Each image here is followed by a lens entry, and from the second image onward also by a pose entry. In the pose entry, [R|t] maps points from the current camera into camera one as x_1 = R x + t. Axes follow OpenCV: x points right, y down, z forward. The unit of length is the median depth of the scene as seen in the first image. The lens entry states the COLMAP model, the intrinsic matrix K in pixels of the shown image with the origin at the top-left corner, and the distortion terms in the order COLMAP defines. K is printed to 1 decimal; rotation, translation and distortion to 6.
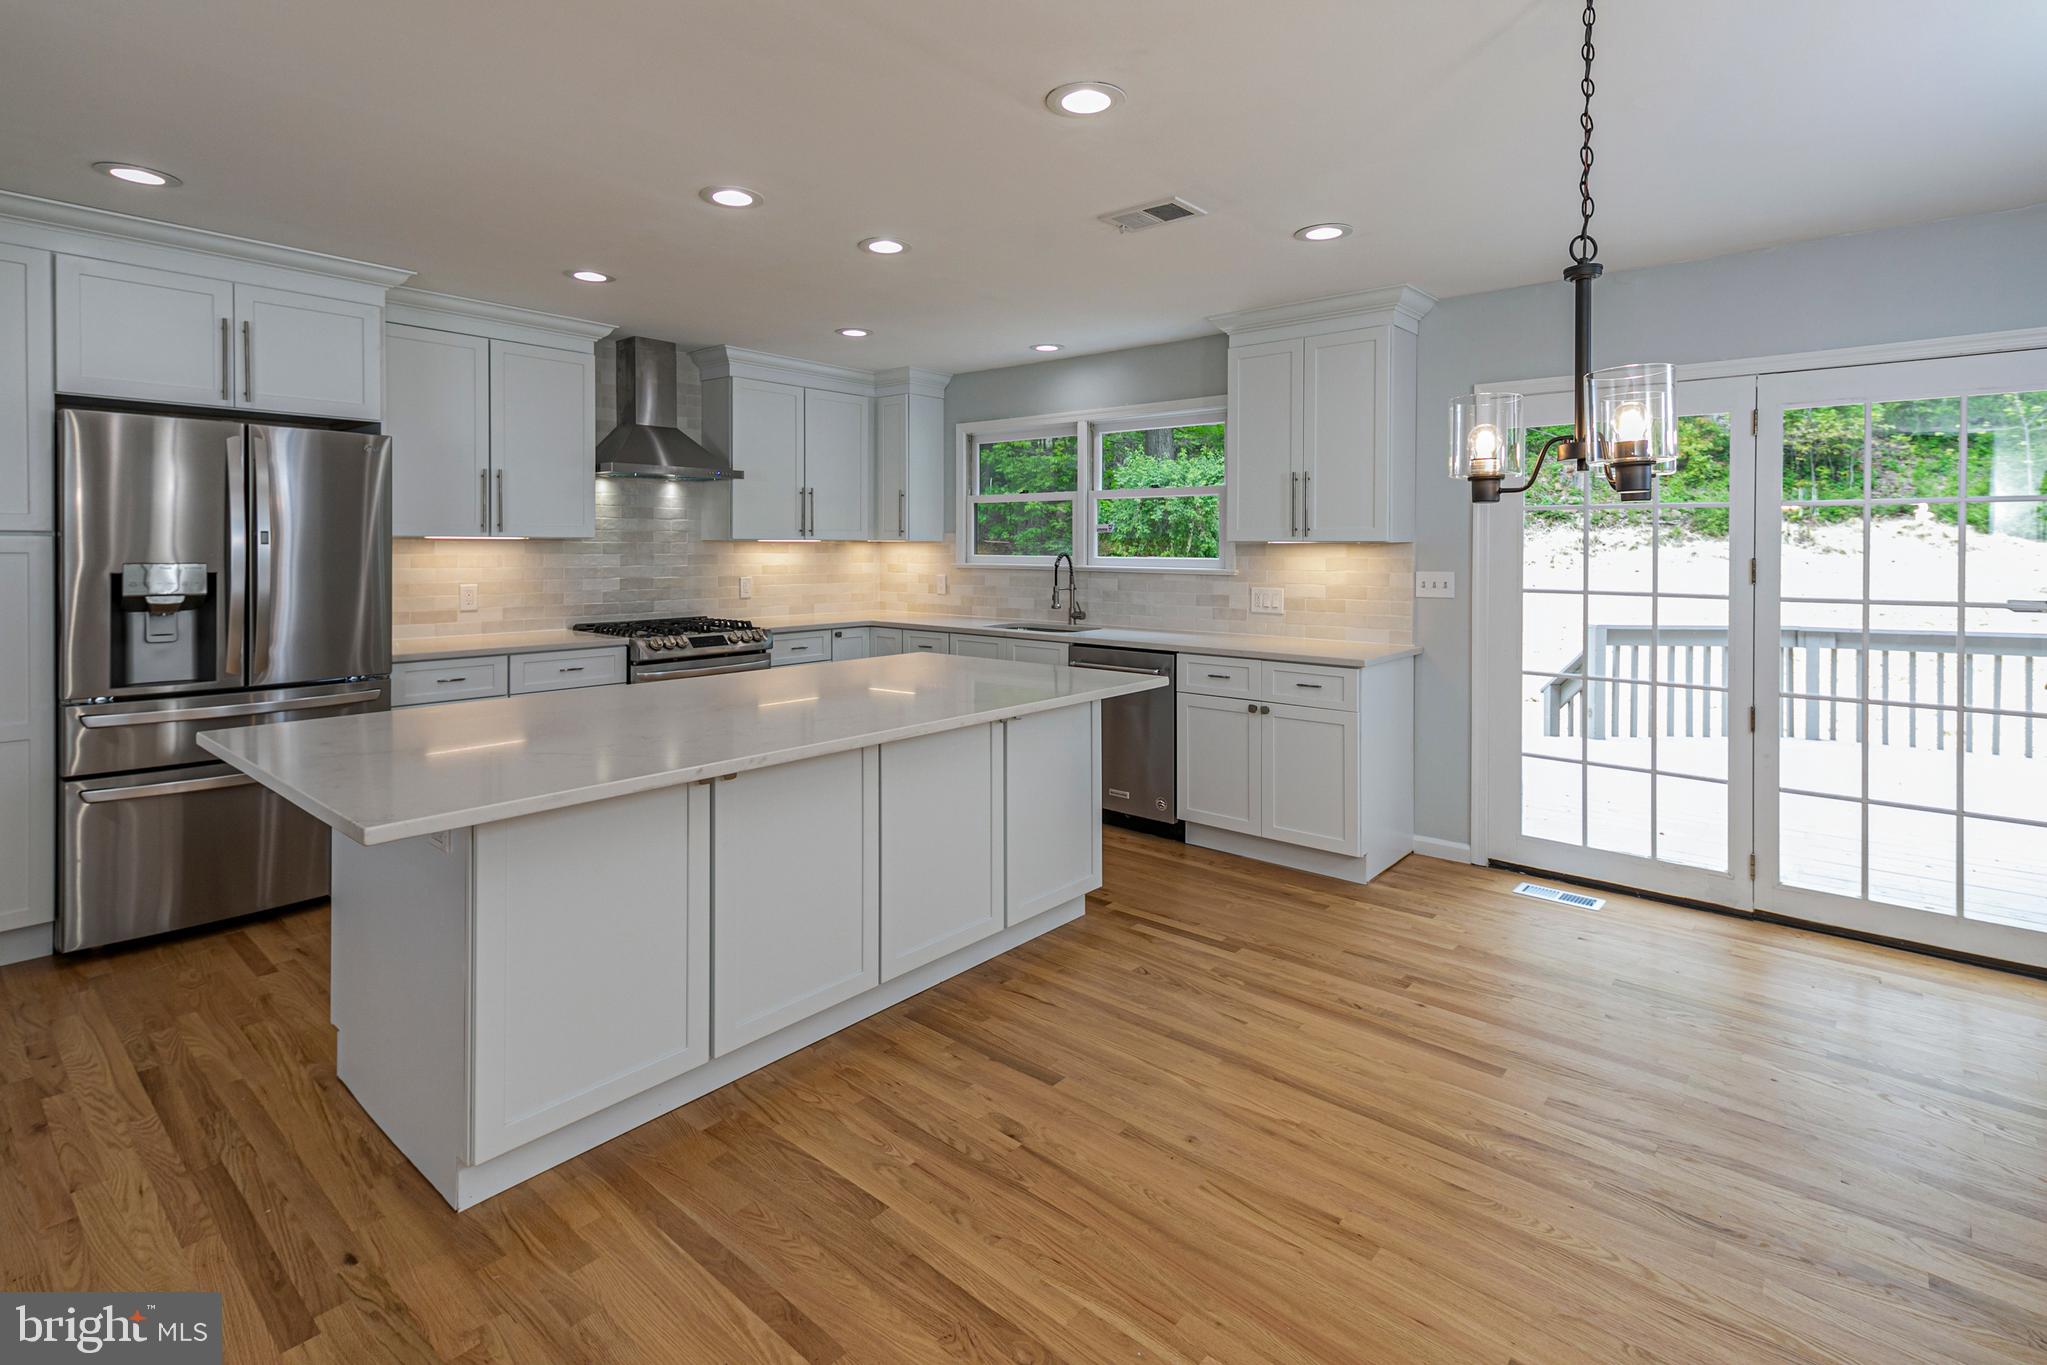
lens RADIAL K [[970.4, 0, 1008.8], [0, 970.4, 579.9], [0, 0, 1]] dist [0.023925, -0.005956]
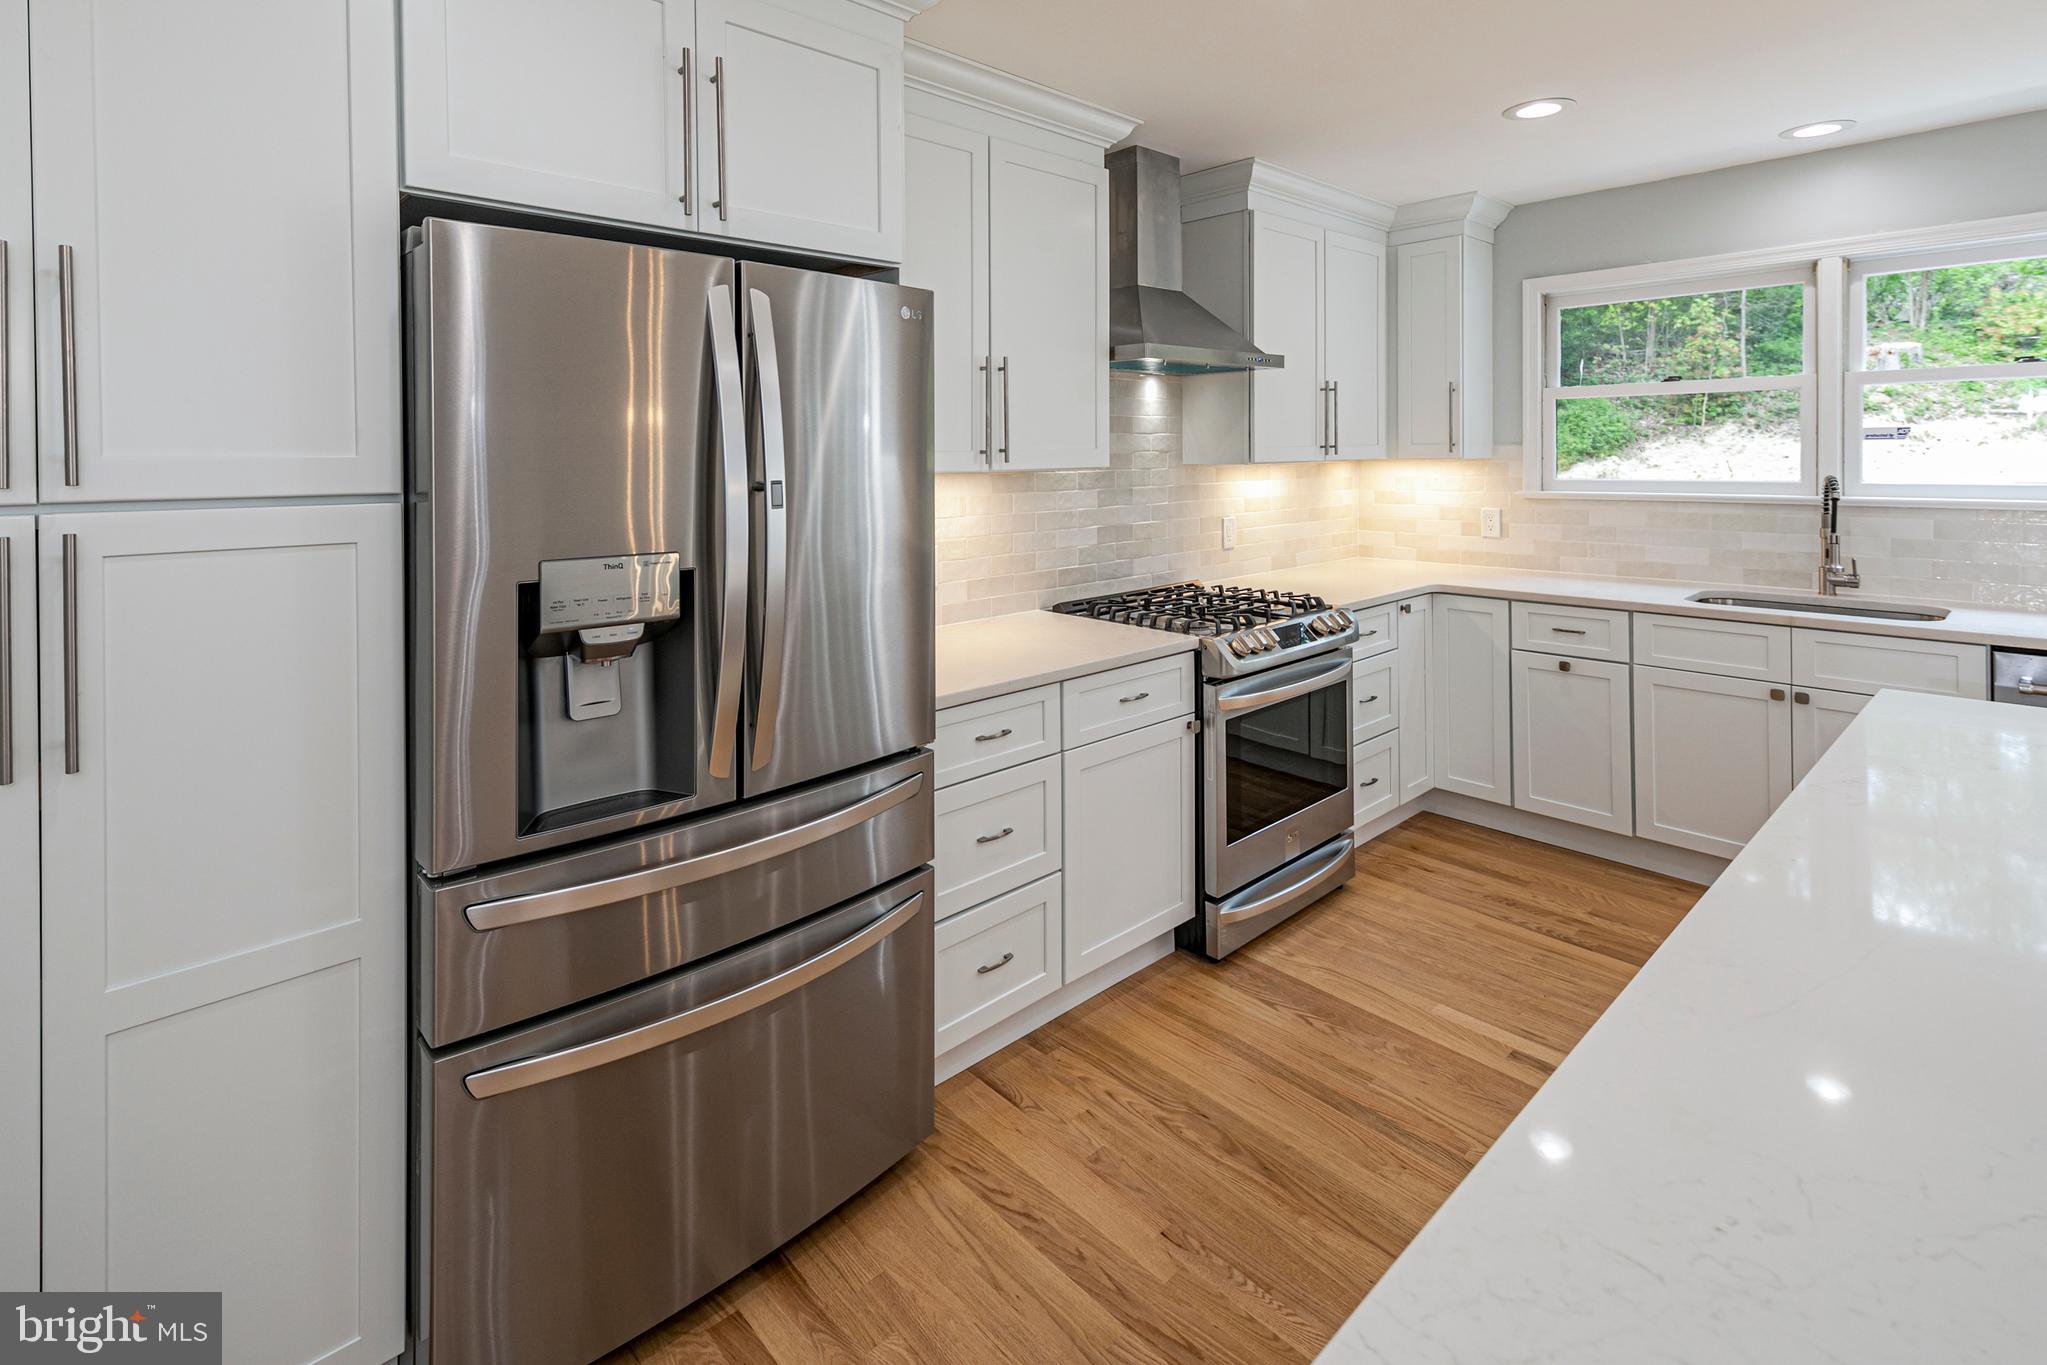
lens RADIAL K [[970.4, 0, 1001.9], [0, 970.4, 477.7], [0, 0, 1]] dist [0.023925, -0.005956]
pose [[0.993254, -0.014236, -0.115083, -0.479586], [0.013278, 0.999871, -0.009084, -0.036364], [0.115197, 0.007495, 0.993314, 0.435452]]
